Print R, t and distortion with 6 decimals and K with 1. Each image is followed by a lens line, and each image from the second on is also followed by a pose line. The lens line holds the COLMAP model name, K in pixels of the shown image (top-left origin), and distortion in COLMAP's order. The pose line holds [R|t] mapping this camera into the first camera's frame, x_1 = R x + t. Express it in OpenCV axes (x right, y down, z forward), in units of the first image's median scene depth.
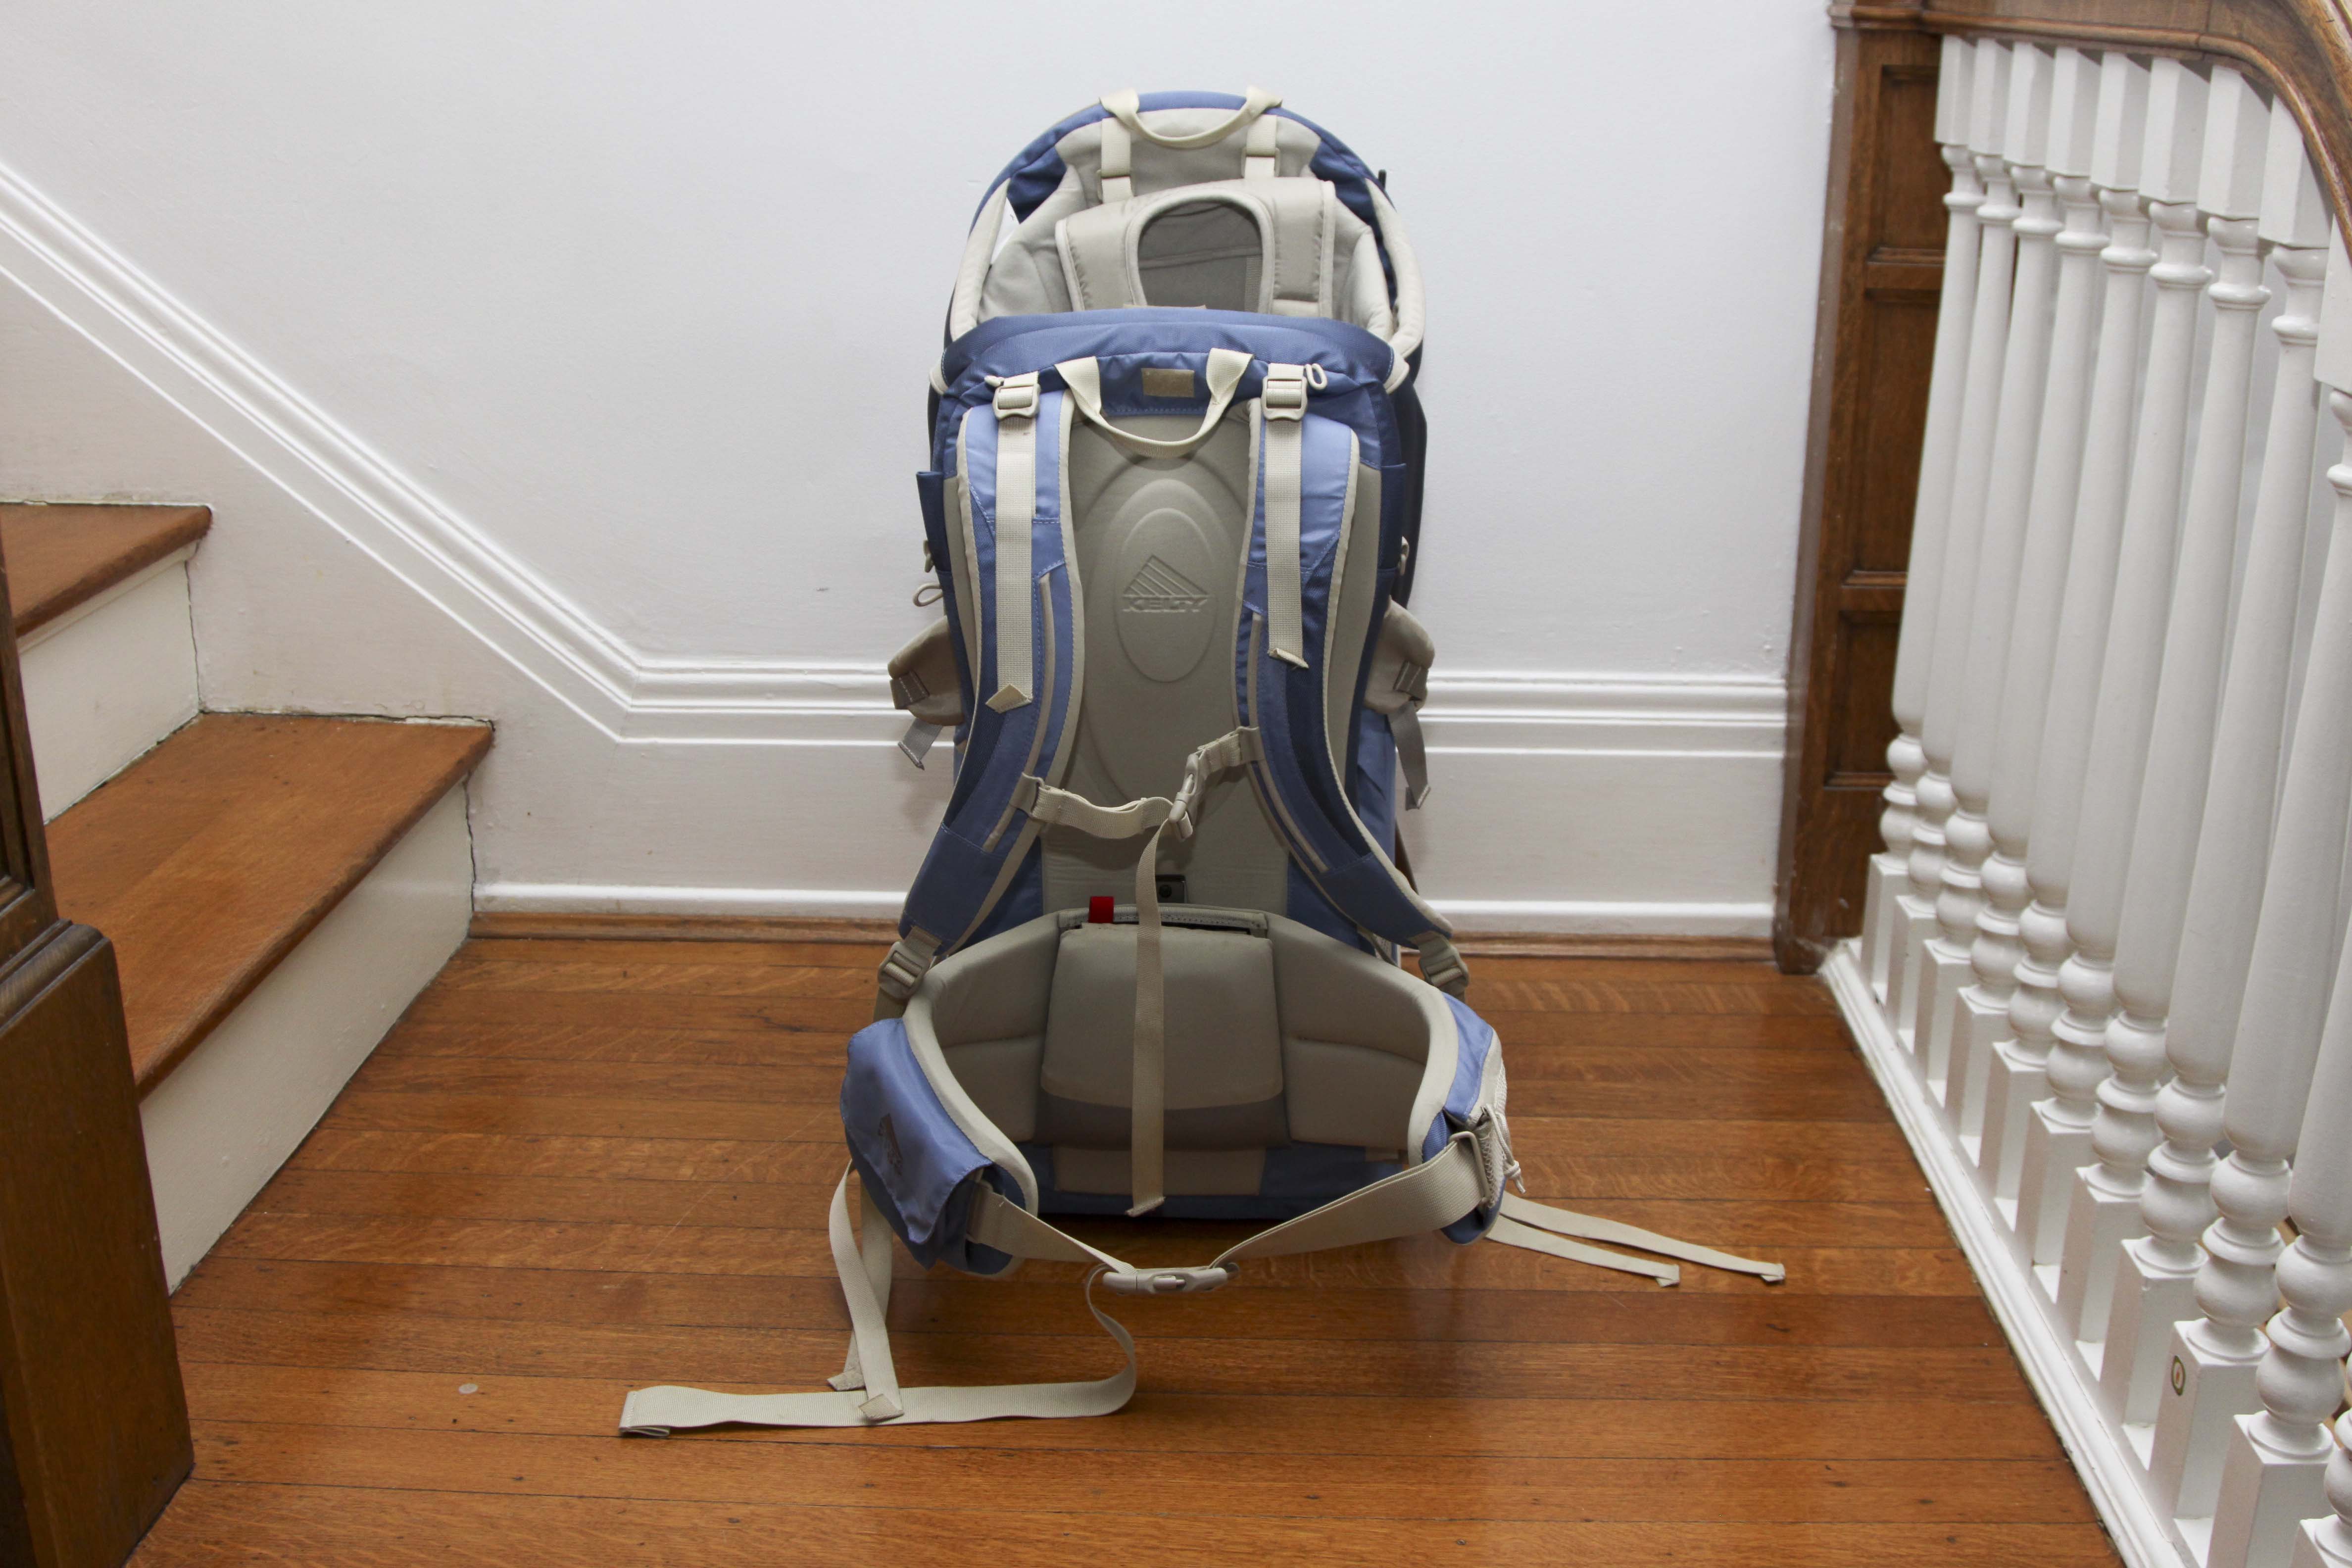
lens RADIAL K [[2437.2, 0, 1228.6], [0, 2437.2, 786.2], [0, 0, 1]] dist [-0.110613, 0.028017]
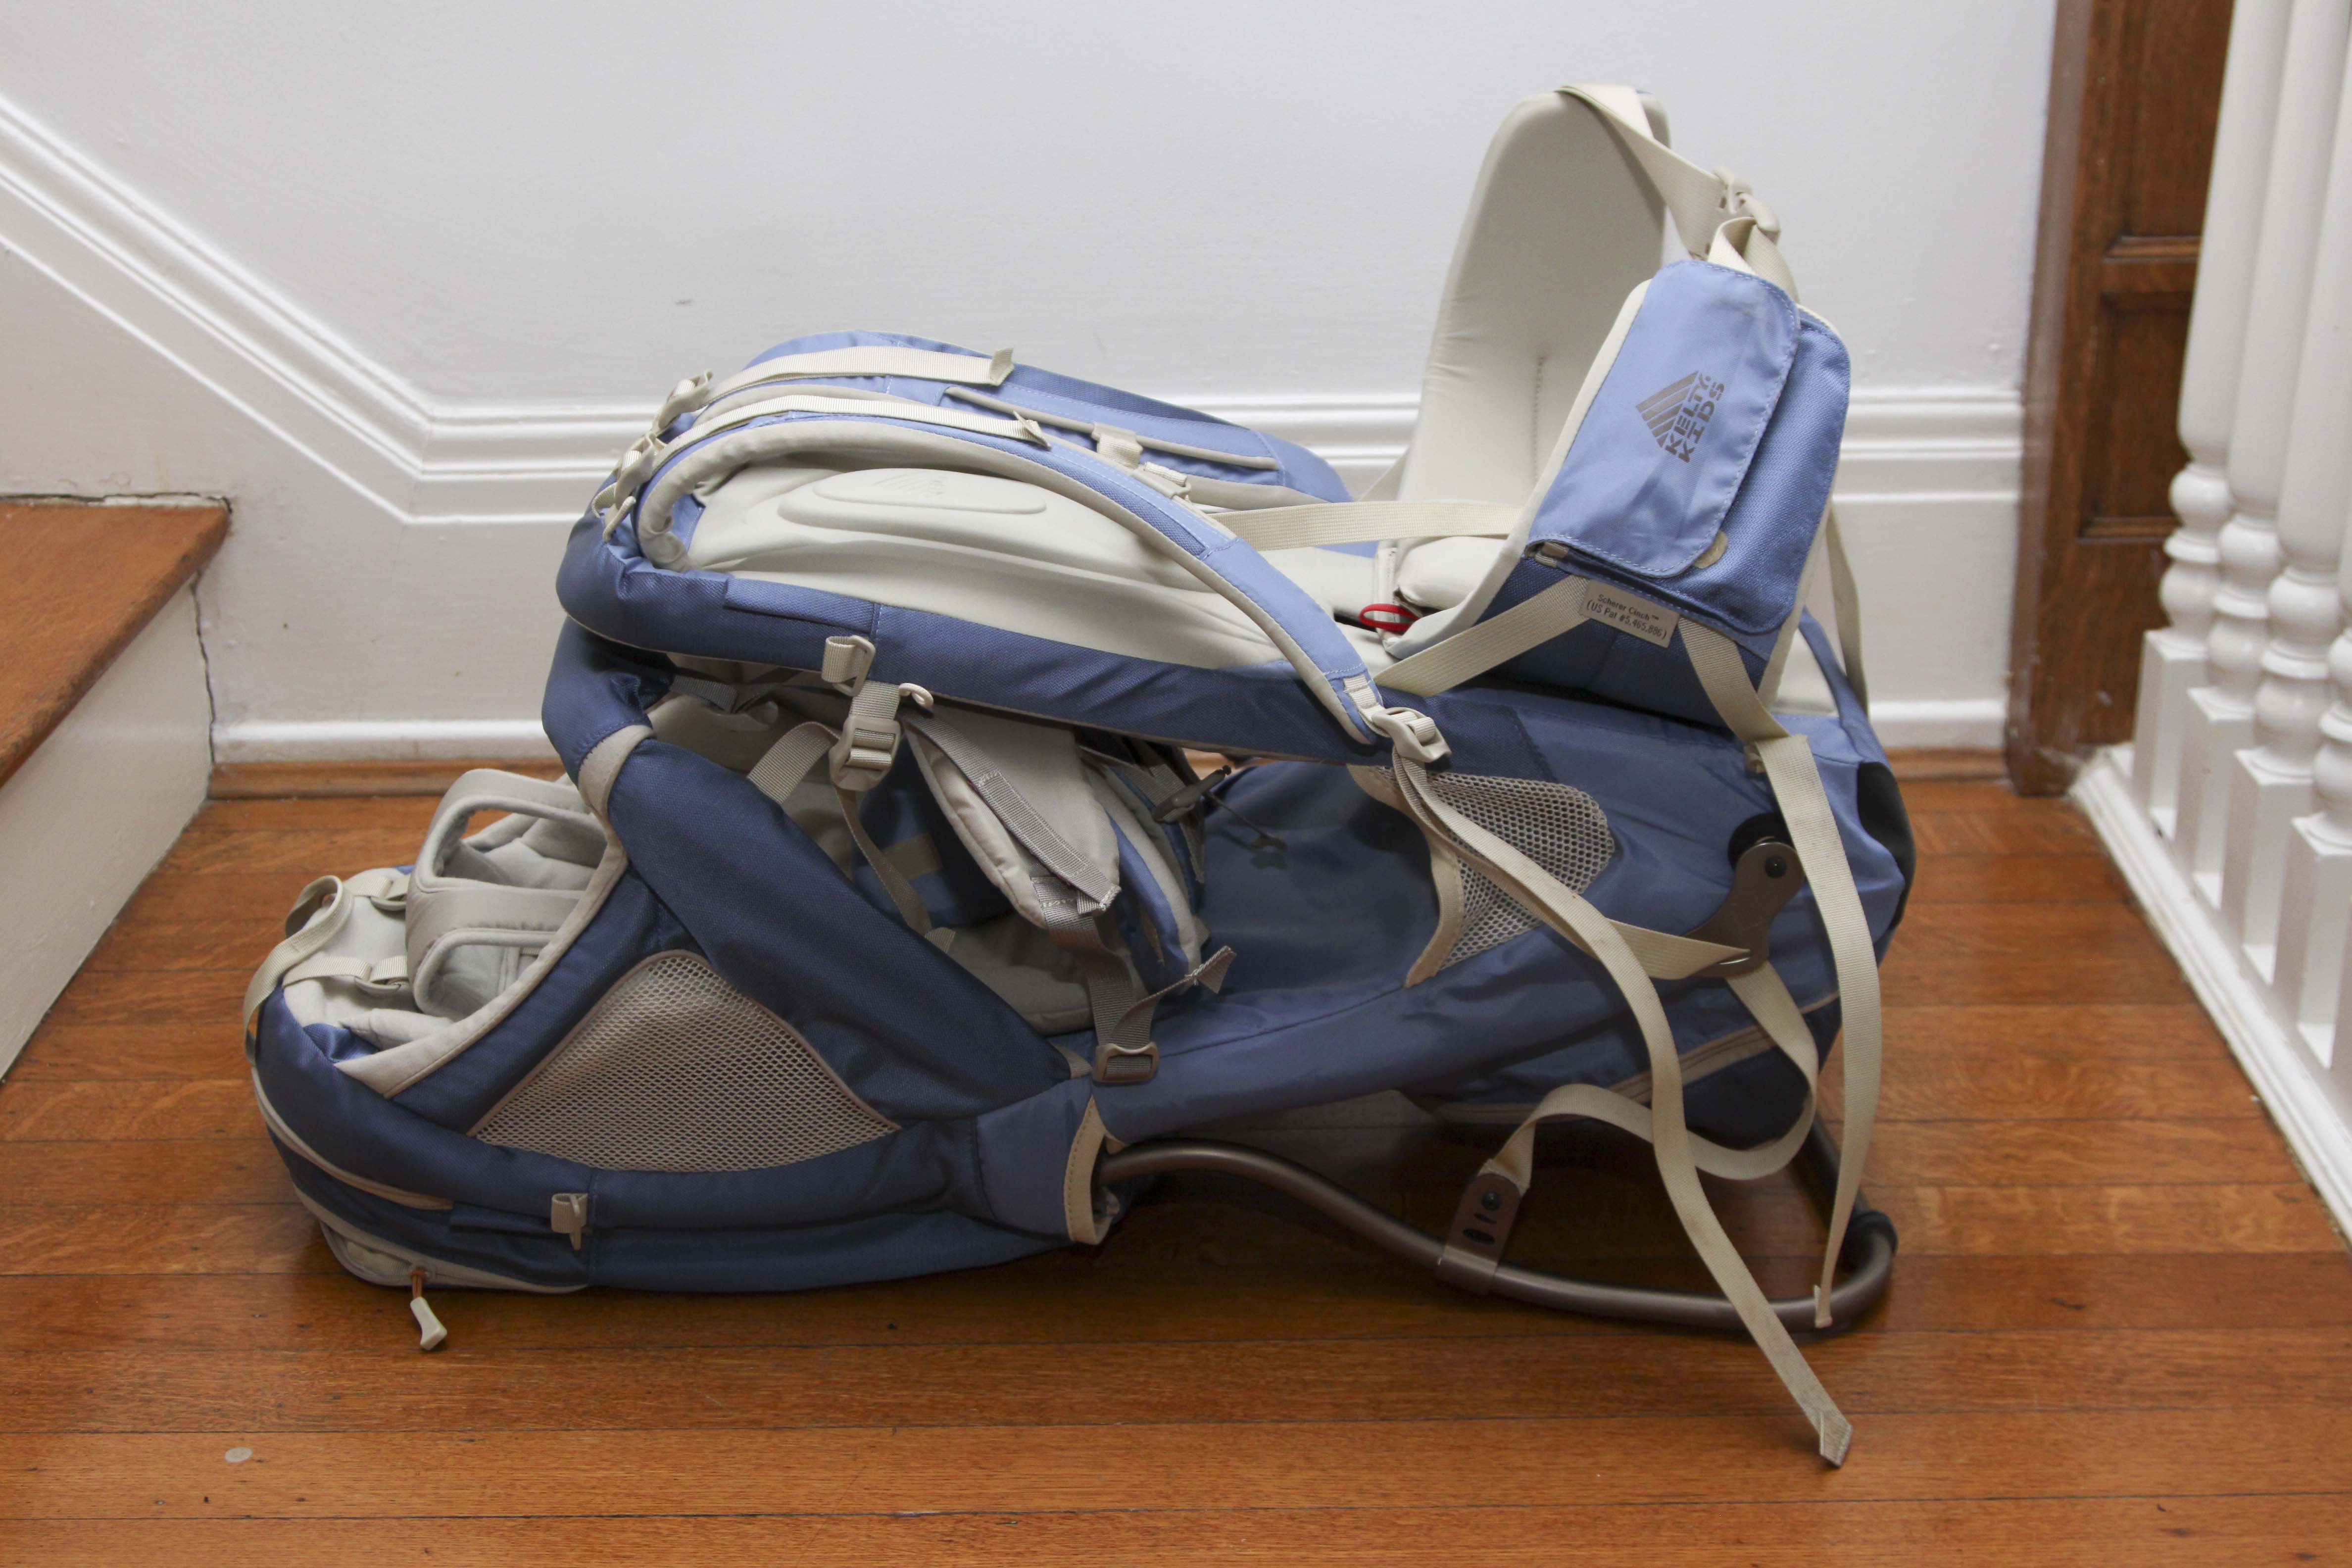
lens RADIAL K [[3124.9, 0, 1219.8], [0, 3124.9, 763.7], [0, 0, 1]] dist [-0.035819, 0.023958]
pose [[0.999535, -0.028656, 0.010470, -0.026229], [0.027818, 0.996952, 0.072886, -0.009142], [-0.012526, -0.072561, 0.997285, 0.079154]]
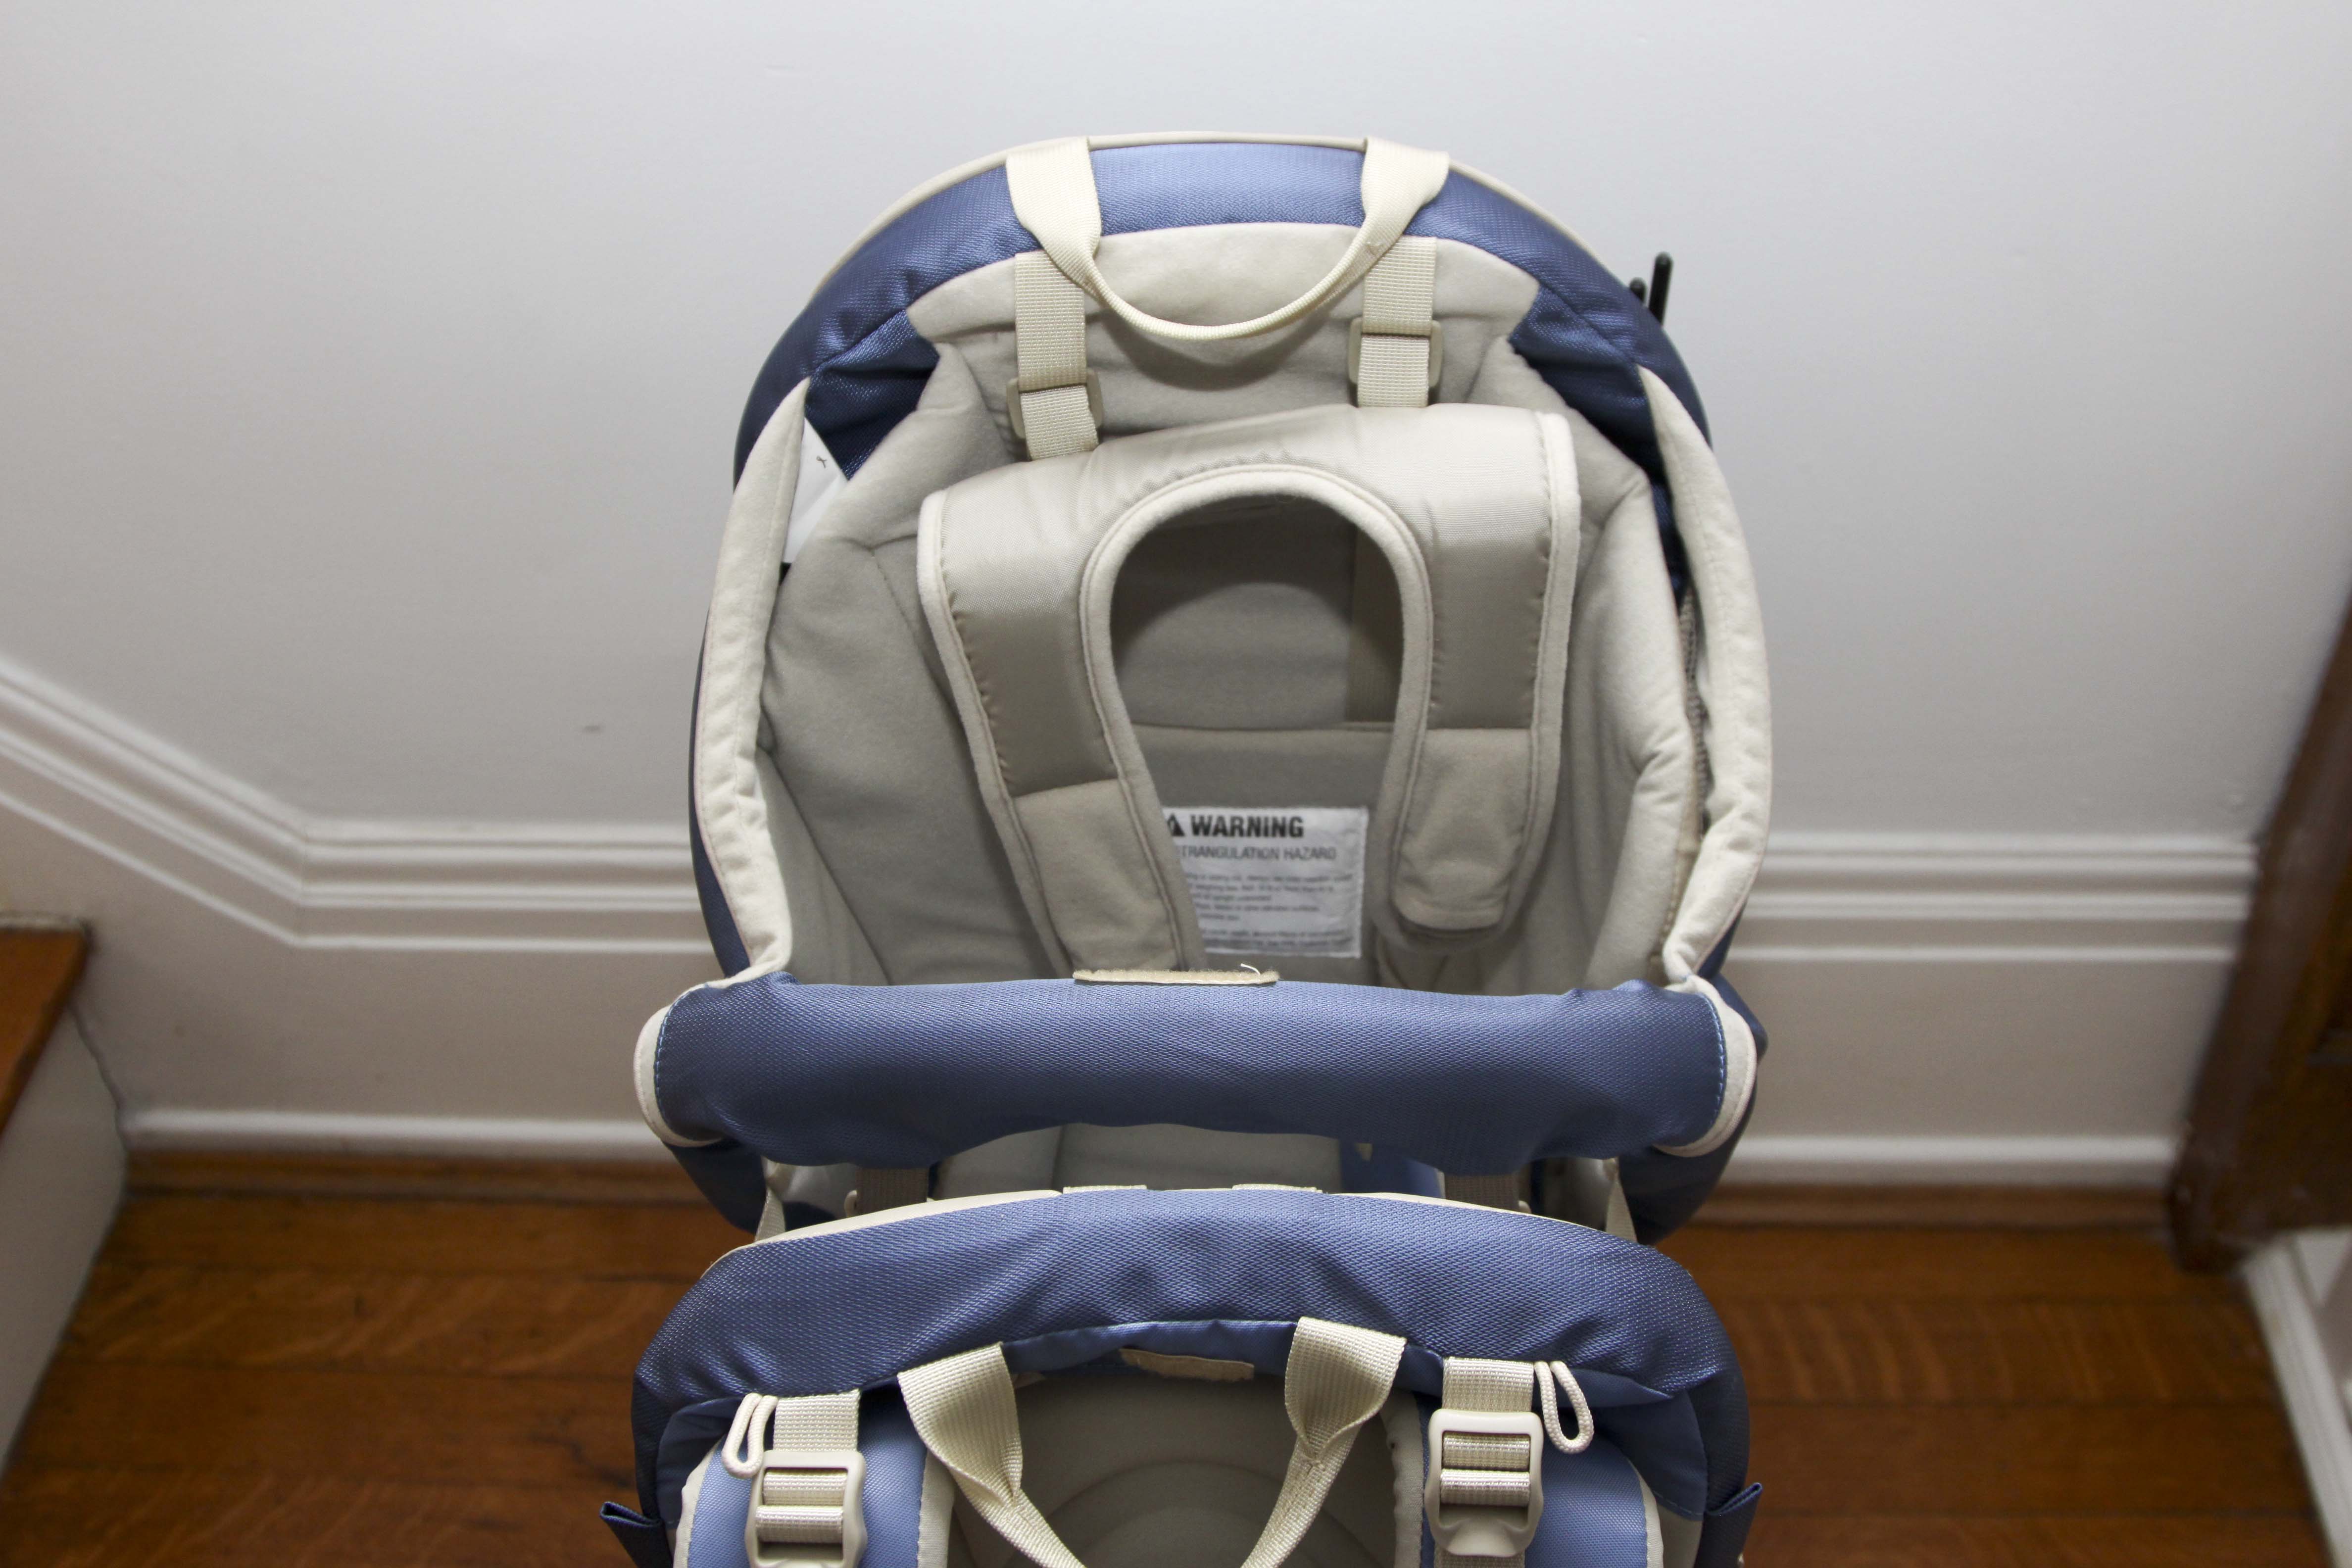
lens RADIAL K [[2437.2, 0, 1228.6], [0, 2437.2, 786.2], [0, 0, 1]] dist [-0.110613, 0.028017]
pose [[0.999749, -0.009551, -0.020266, -0.007793], [0.016797, 0.918111, 0.395967, -0.345352], [0.014824, -0.396208, 0.918041, 0.564638]]
